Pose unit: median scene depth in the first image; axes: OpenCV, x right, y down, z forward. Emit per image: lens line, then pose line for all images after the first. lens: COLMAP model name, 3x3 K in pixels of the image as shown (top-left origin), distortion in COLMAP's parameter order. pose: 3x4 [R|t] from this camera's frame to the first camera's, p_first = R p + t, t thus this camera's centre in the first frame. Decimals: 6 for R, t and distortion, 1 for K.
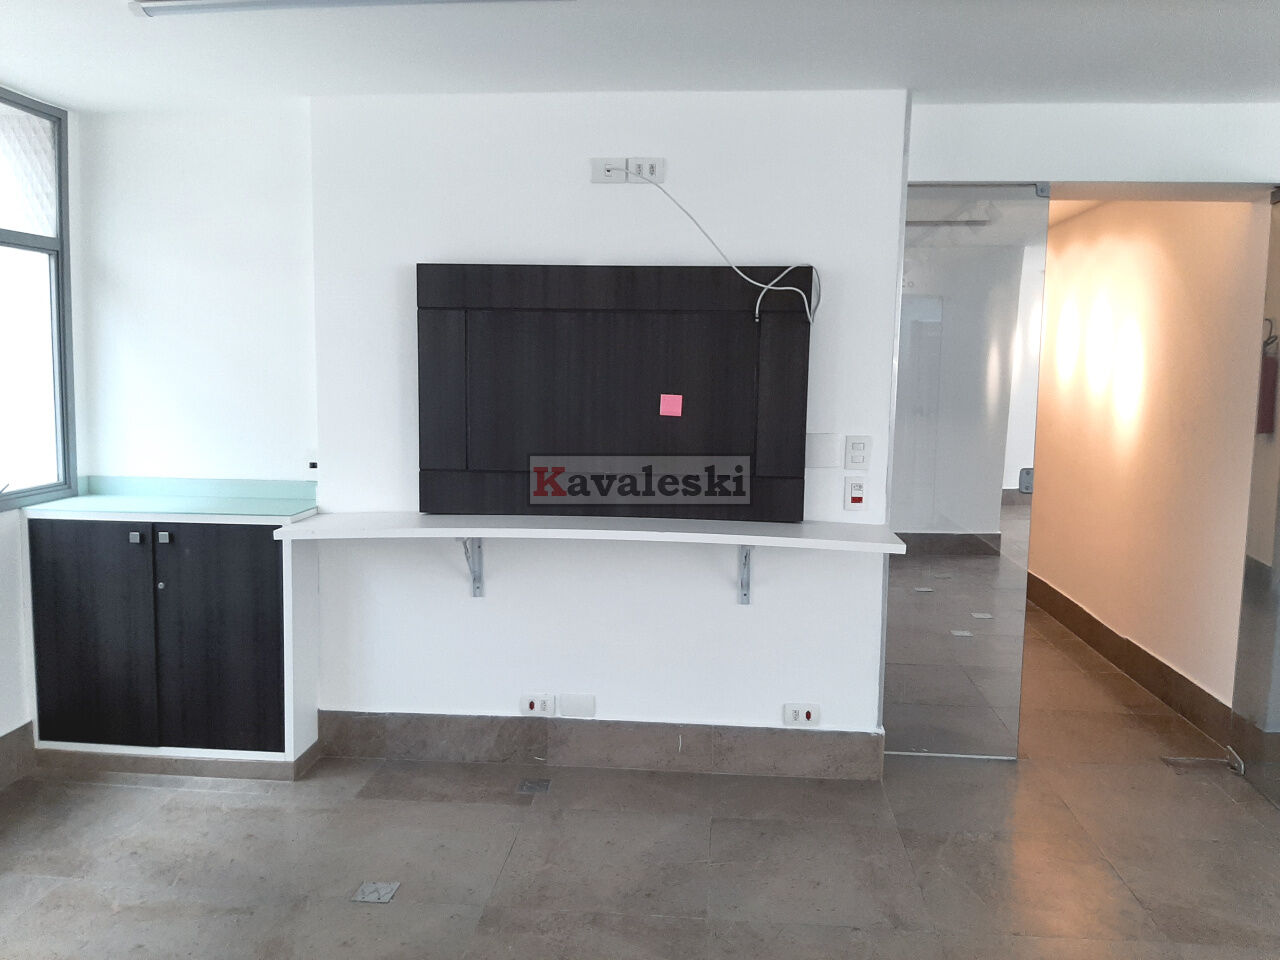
lens RADIAL K [[986.4, 0, 646.0], [0, 986.4, 462.2], [0, 0, 1]] dist [0.078236, -0.136763]
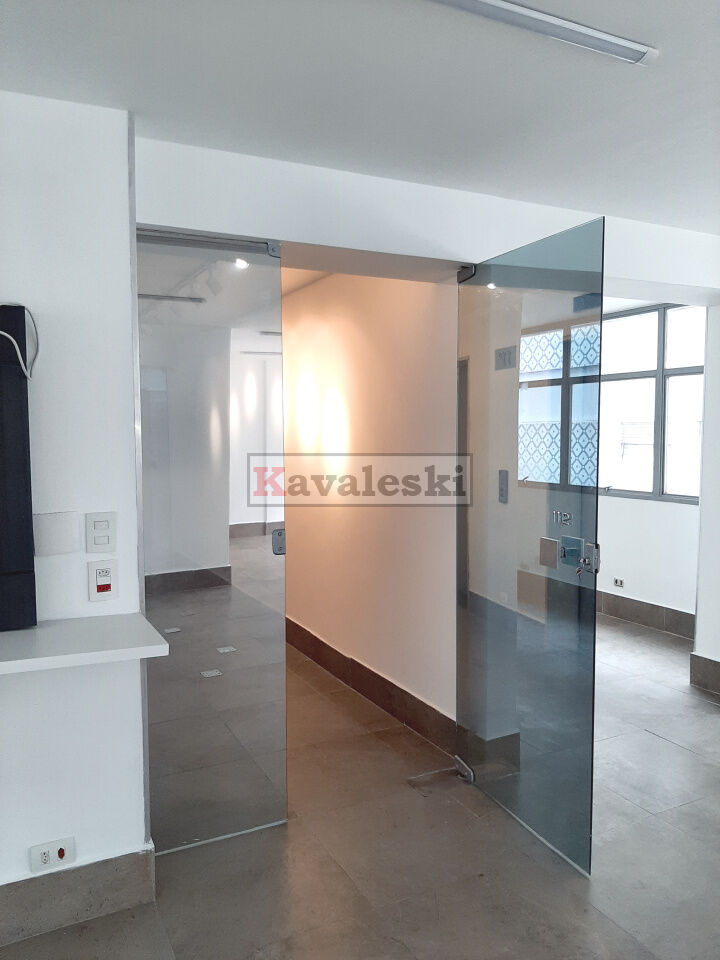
lens RADIAL K [[739.8, 0, 371.1], [0, 739.8, 481.9], [0, 0, 1]] dist [0.078236, -0.136763]
pose [[0.844986, -0.060221, 0.531387, 0.069571], [0.072079, 0.997398, -0.001583, -0.033606], [-0.529909, 0.039639, 0.847128, 0.321875]]
